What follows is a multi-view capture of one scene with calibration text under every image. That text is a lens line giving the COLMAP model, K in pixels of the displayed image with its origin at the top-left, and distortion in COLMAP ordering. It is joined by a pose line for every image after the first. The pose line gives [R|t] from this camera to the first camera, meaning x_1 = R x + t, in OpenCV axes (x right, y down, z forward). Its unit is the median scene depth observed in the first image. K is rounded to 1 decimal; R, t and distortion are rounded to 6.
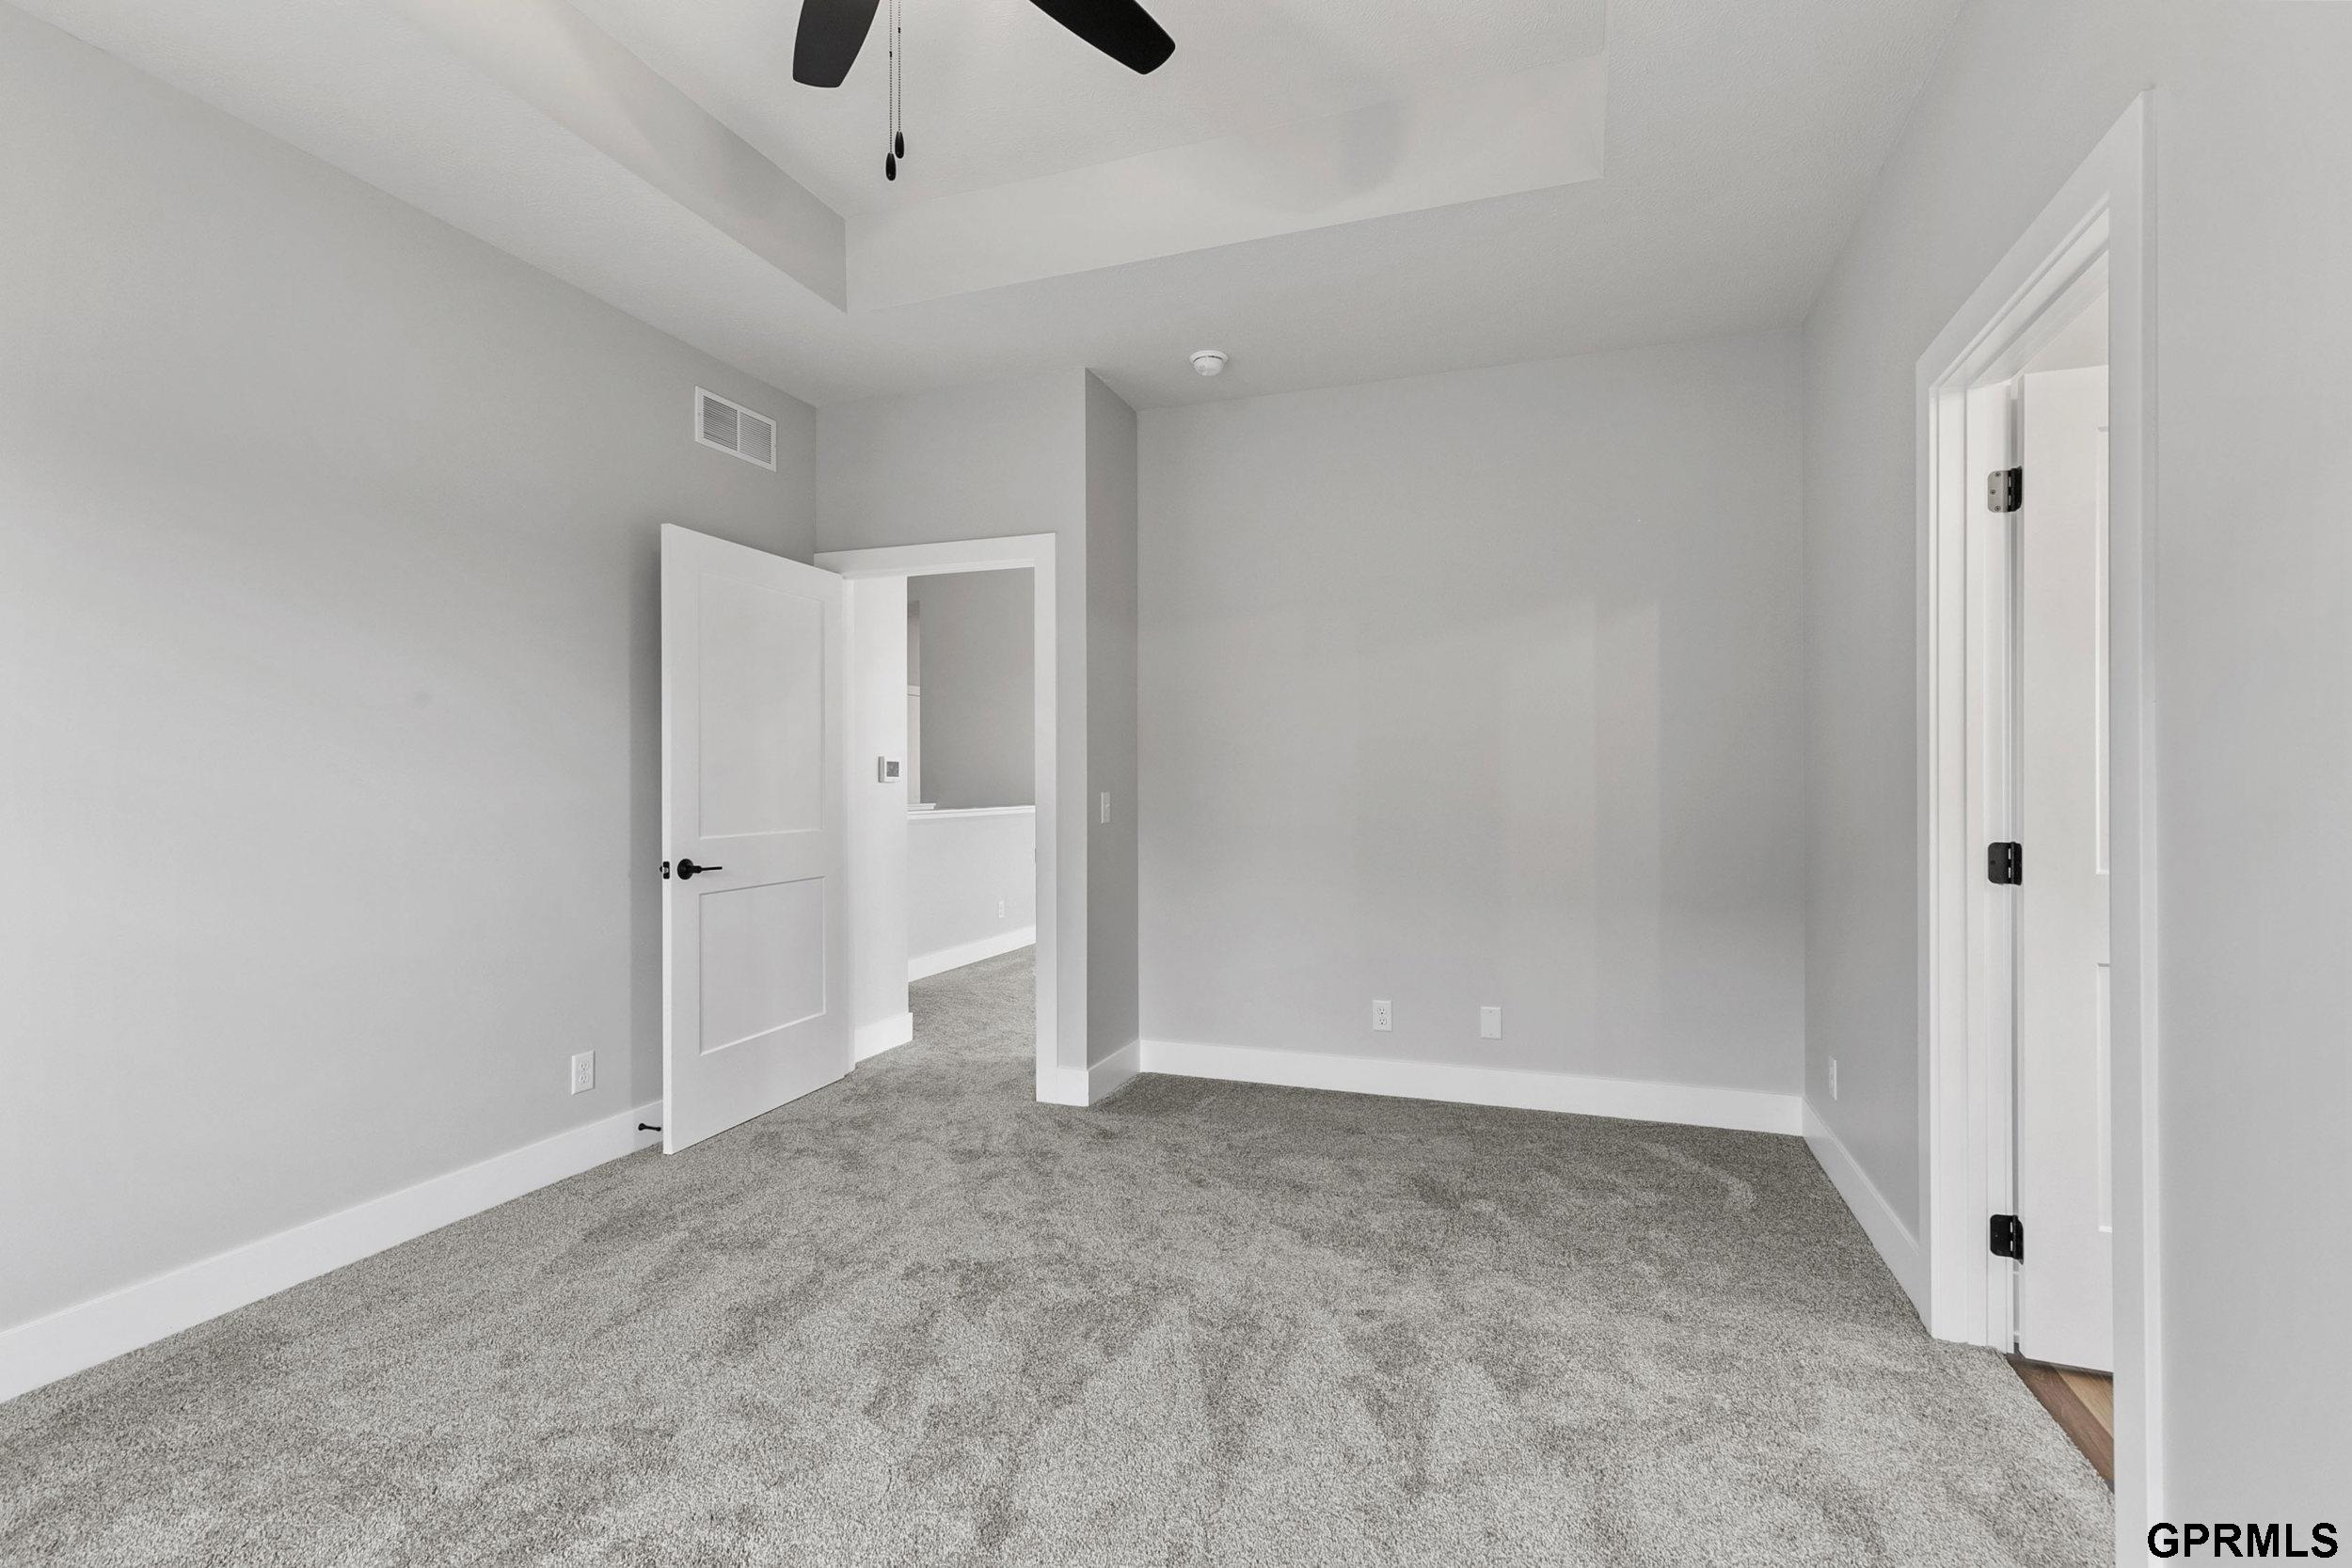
lens RADIAL K [[1054.9, 0, 1187.1], [0, 1054.9, 784.7], [0, 0, 1]] dist [0.009512, -0.001227]
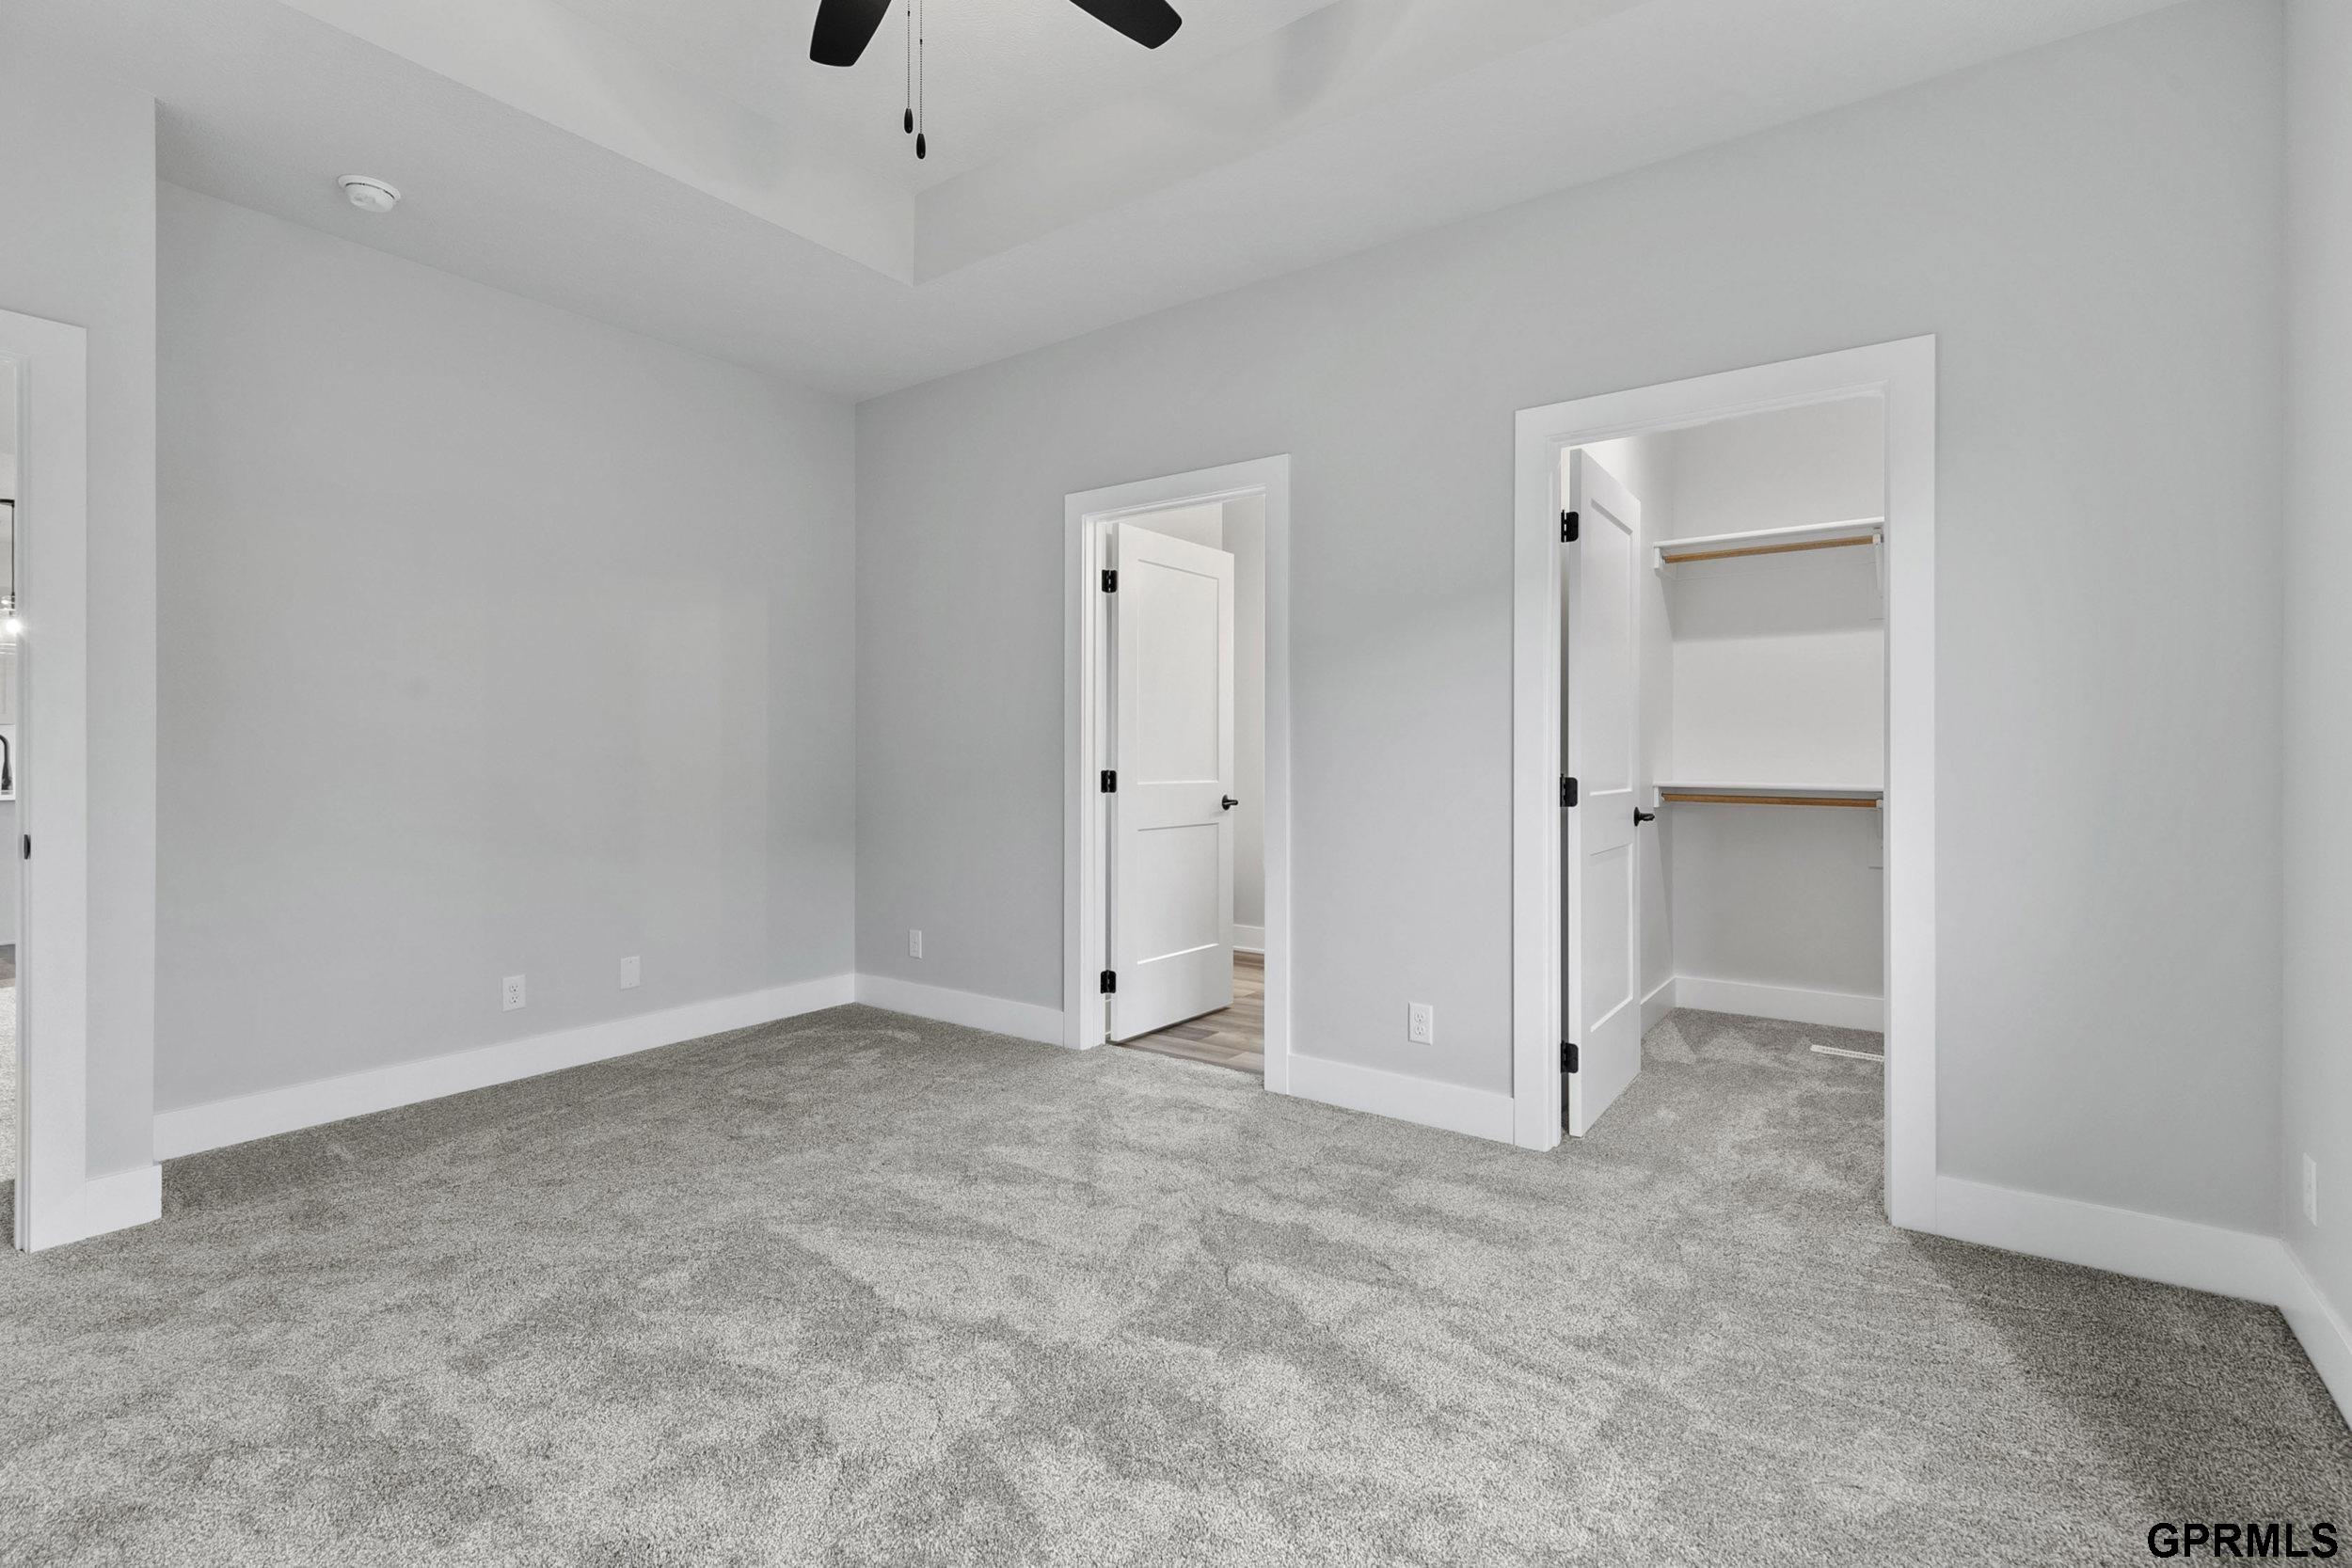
lens RADIAL K [[1054.9, 0, 1193.9], [0, 1054.9, 763.8], [0, 0, 1]] dist [0.009512, -0.001227]
pose [[0.281604, -0.008032, 0.959497, -0.862702], [0.003108, 0.999967, 0.007458, 0.026358], [-0.959526, 0.000882, 0.281620, 0.297466]]
